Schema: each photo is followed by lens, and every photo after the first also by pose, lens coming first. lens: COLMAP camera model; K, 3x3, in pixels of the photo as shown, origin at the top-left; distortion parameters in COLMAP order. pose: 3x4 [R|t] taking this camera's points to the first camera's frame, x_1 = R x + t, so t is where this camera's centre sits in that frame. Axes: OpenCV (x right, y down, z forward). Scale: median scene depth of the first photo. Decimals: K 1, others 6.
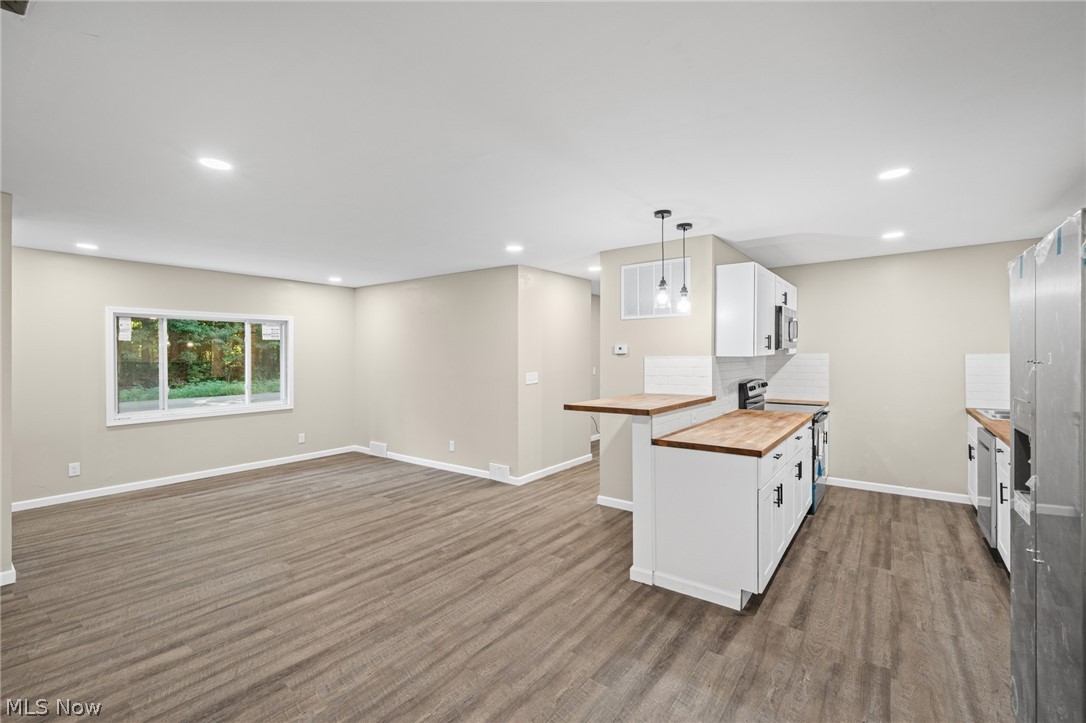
lens RADIAL K [[471.1, 0, 549.8], [0, 471.1, 357.2], [0, 0, 1]] dist [-0.002775, -0.000451]
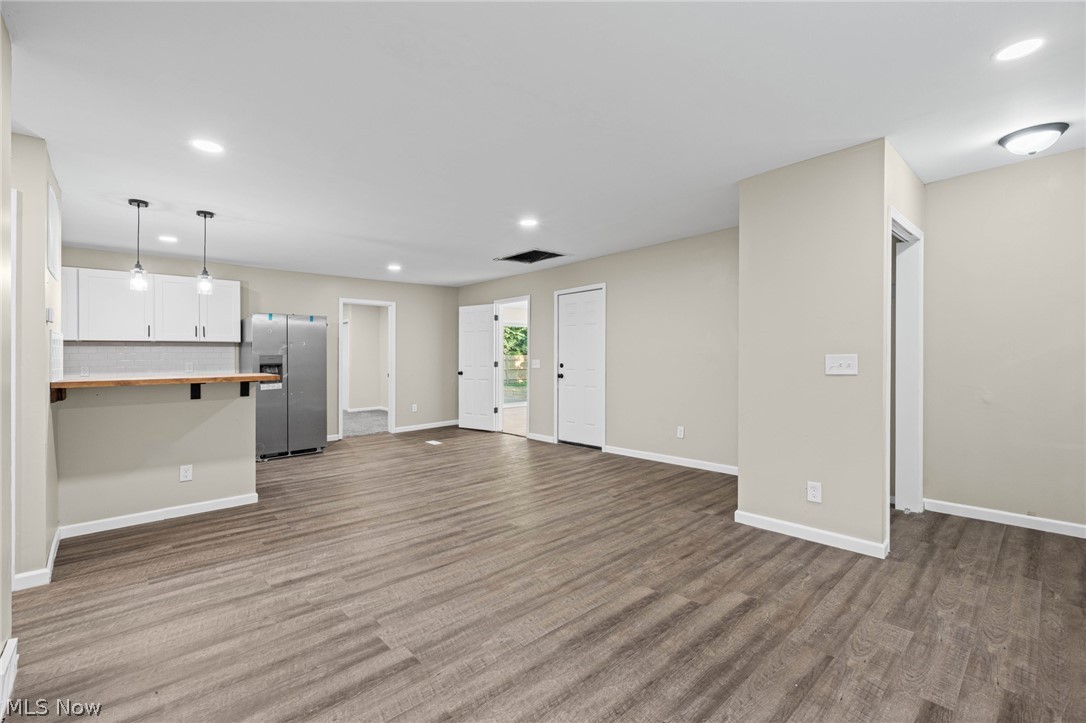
lens RADIAL K [[471.1, 0, 540.5], [0, 471.1, 357.6], [0, 0, 1]] dist [-0.002775, -0.000451]
pose [[-0.978545, 0.013935, 0.205559, -0.764097], [0.014592, 0.999892, 0.001683, 0.062937], [-0.205514, 0.004646, -0.978643, 1.835628]]
